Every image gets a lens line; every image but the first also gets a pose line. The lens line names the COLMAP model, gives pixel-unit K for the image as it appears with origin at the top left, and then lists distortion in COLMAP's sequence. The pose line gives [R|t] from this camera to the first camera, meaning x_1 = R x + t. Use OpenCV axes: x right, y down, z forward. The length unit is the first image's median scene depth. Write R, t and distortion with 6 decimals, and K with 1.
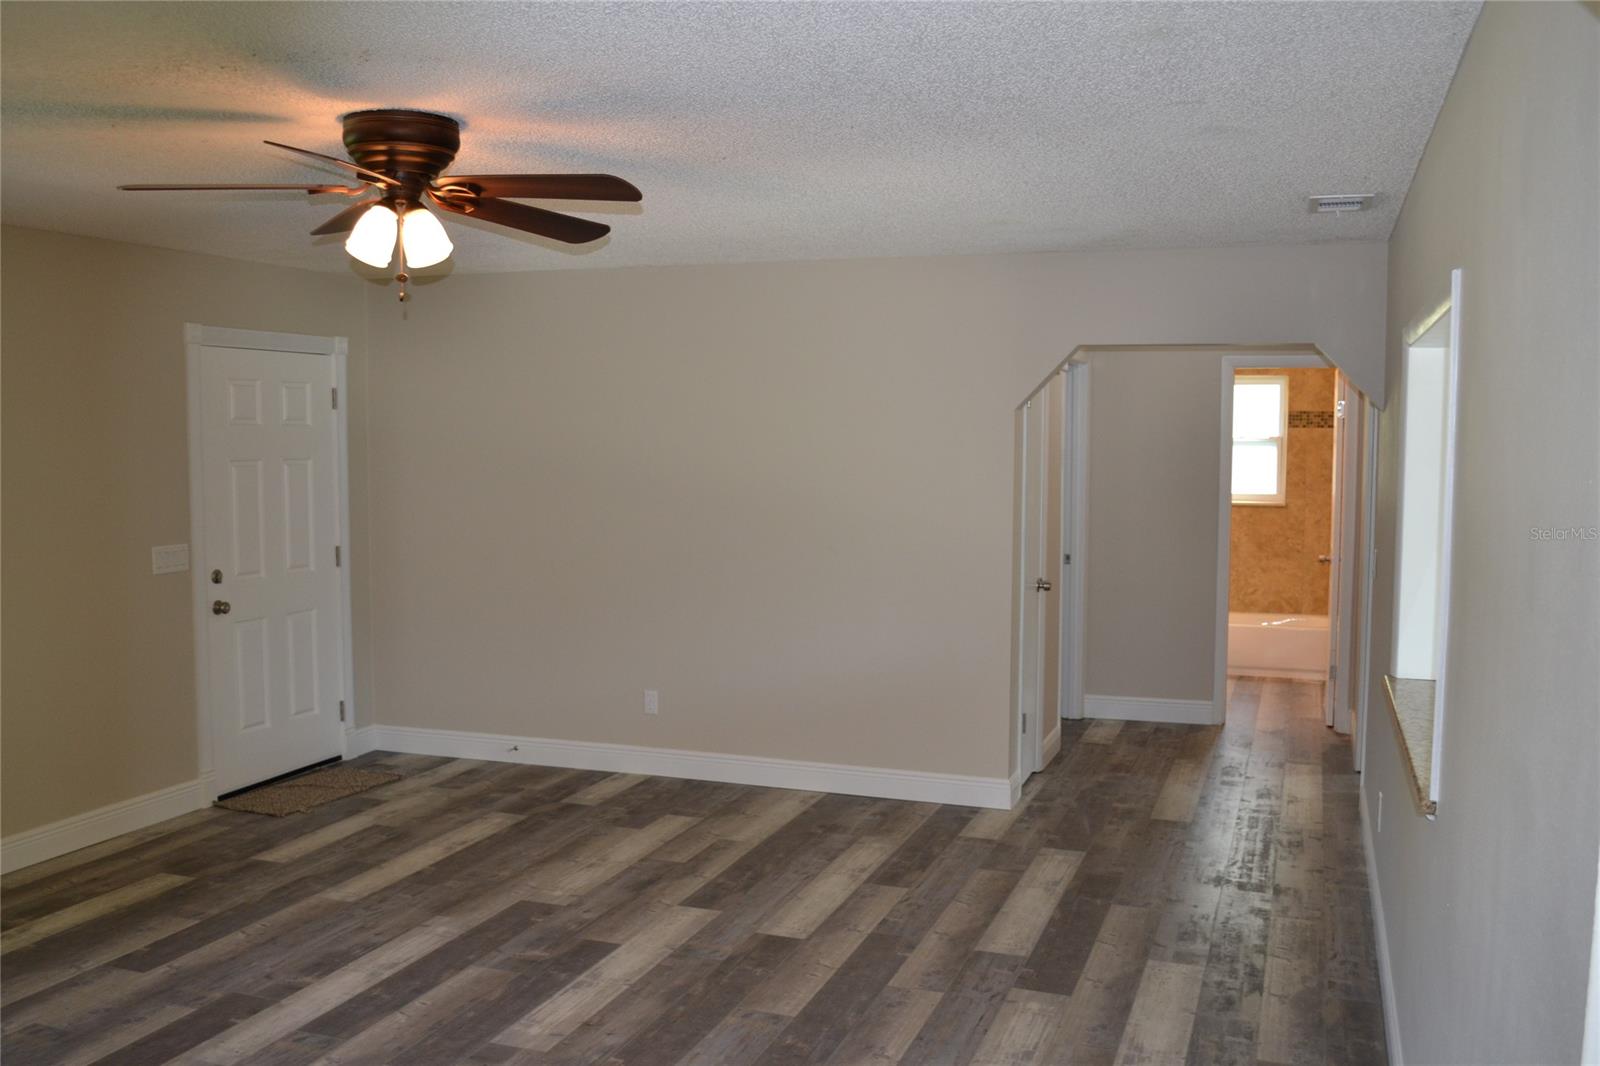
lens RADIAL K [[1432.0, 0, 800.0], [0, 1432.0, 533.0], [0, 0, 1]] dist [-0.077532, 0.008379]
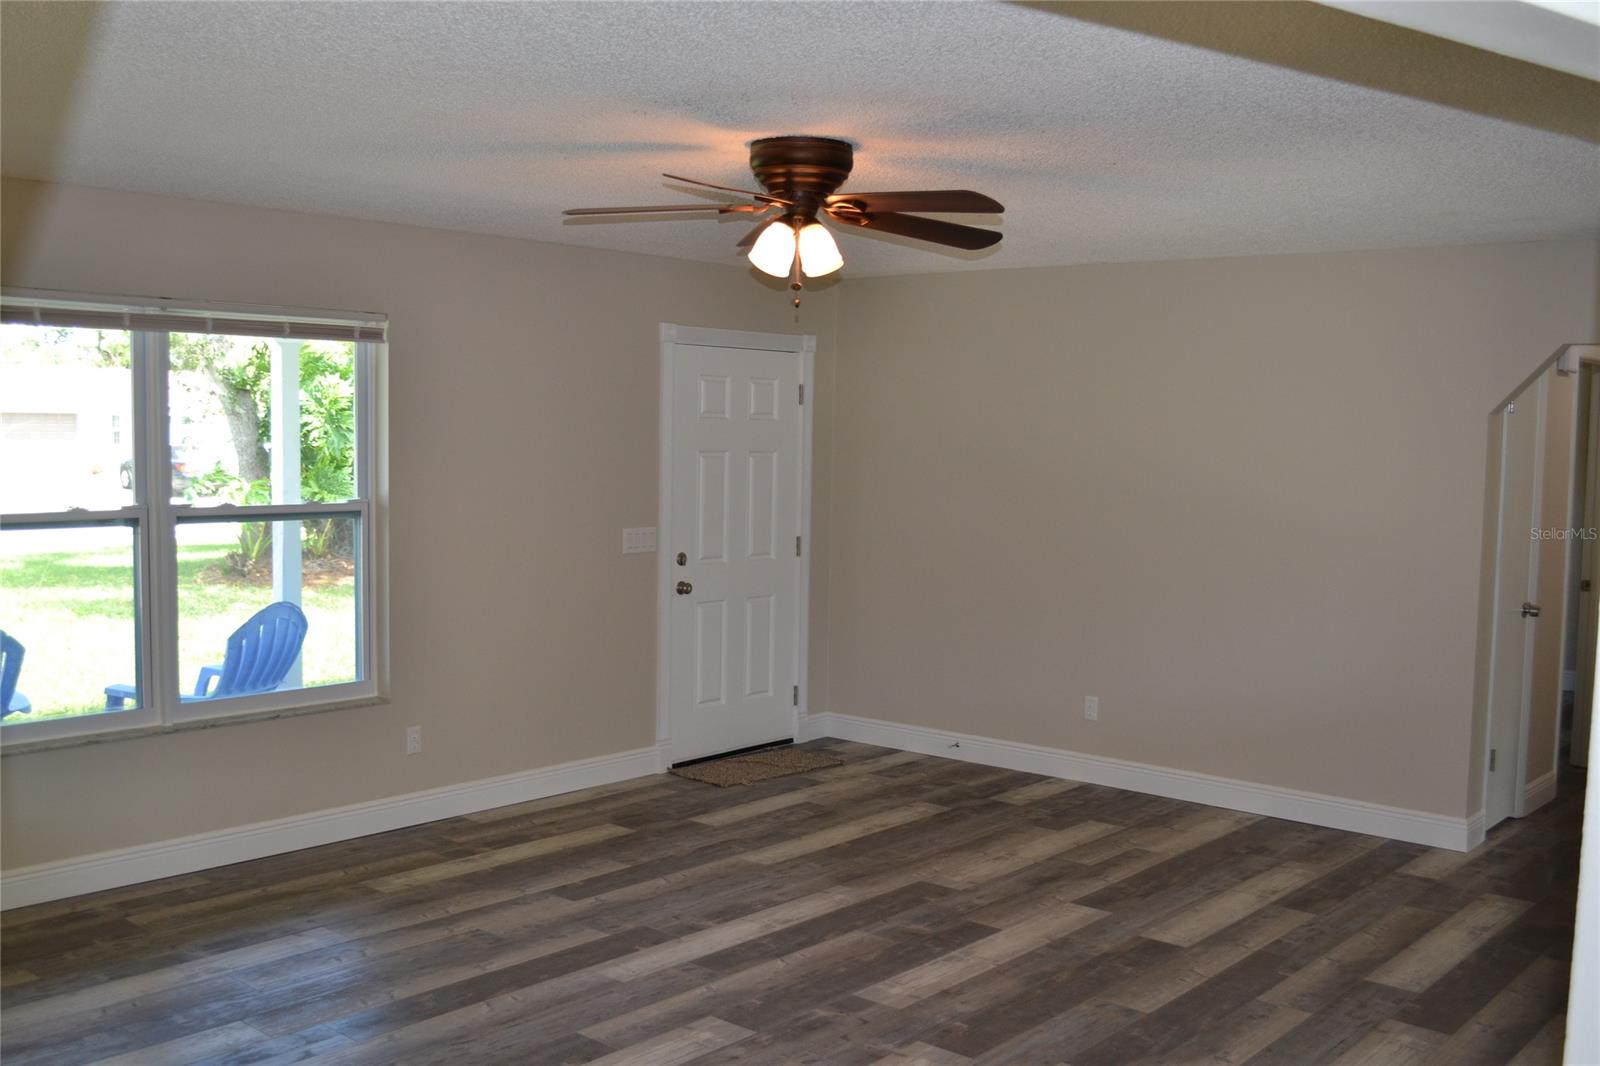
lens RADIAL K [[1558.0, 0, 800.0], [0, 1558.0, 533.0], [0, 0, 1]] dist [-0.079844, -0.003894]
pose [[0.934342, 0.039074, -0.354230, 0.120174], [-0.041269, 0.999147, 0.001358, 0.007760], [0.353981, 0.013350, 0.935157, -0.098419]]
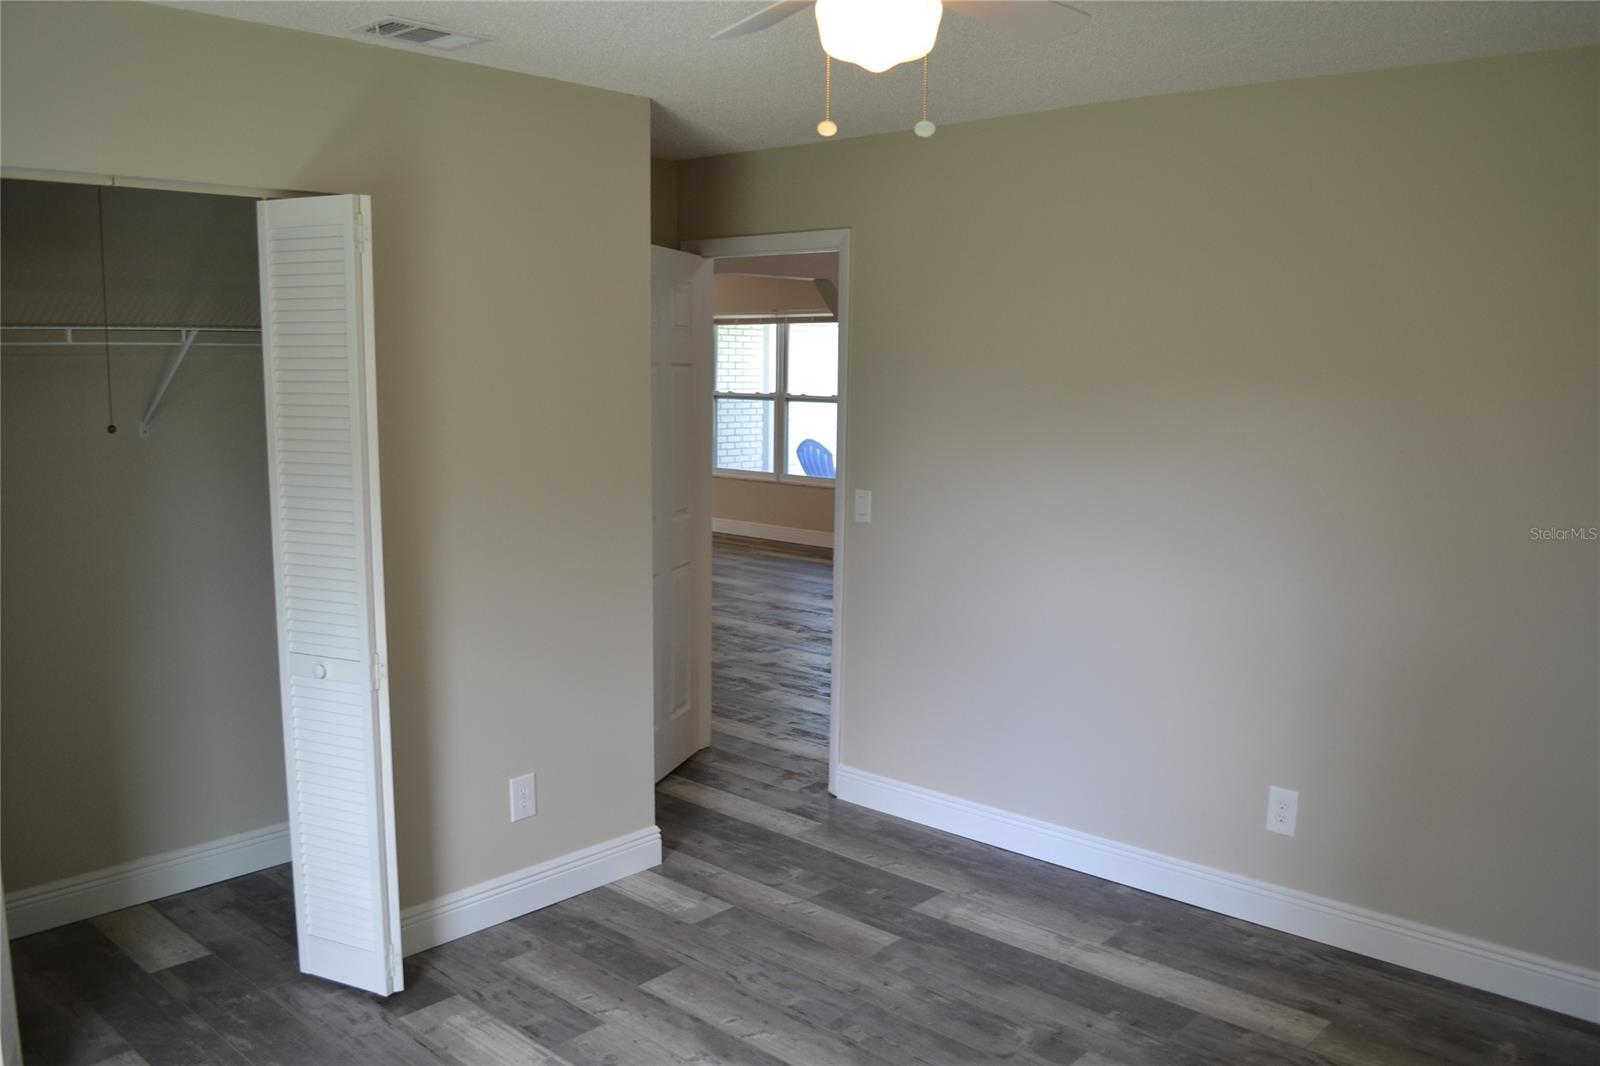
lens RADIAL K [[1327.2, 0, 800.0], [0, 1327.2, 533.0], [0, 0, 1]] dist [-0.073821, 0.007269]
pose [[-0.400064, 0.115840, -0.909137, 1.598312], [-0.072408, 0.984884, 0.157354, -0.130970], [0.913622, 0.128780, -0.385629, 1.888874]]
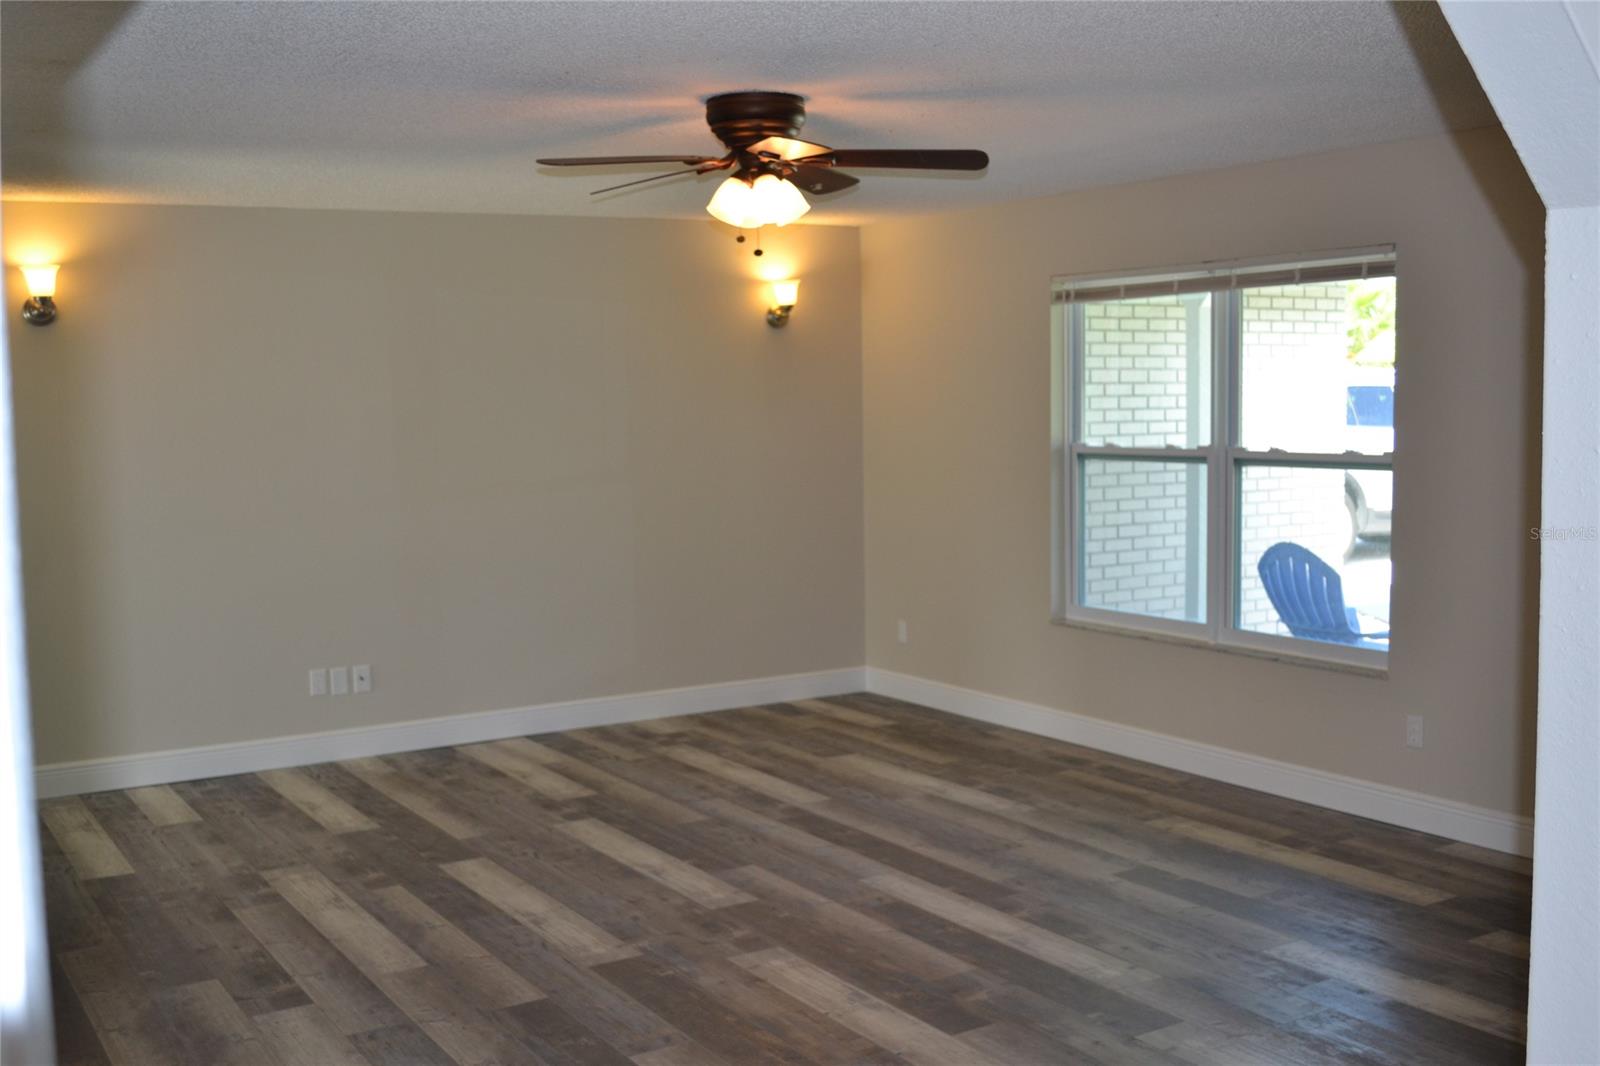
lens RADIAL K [[1689.6, 0, 800.0], [0, 1689.6, 533.0], [0, 0, 1]] dist [-0.042640, -0.003683]
pose [[-0.622234, 0.077272, -0.779008, 0.598761], [-0.036552, 0.991163, 0.127513, -0.089002], [0.781977, 0.107817, -0.613911, 1.437788]]
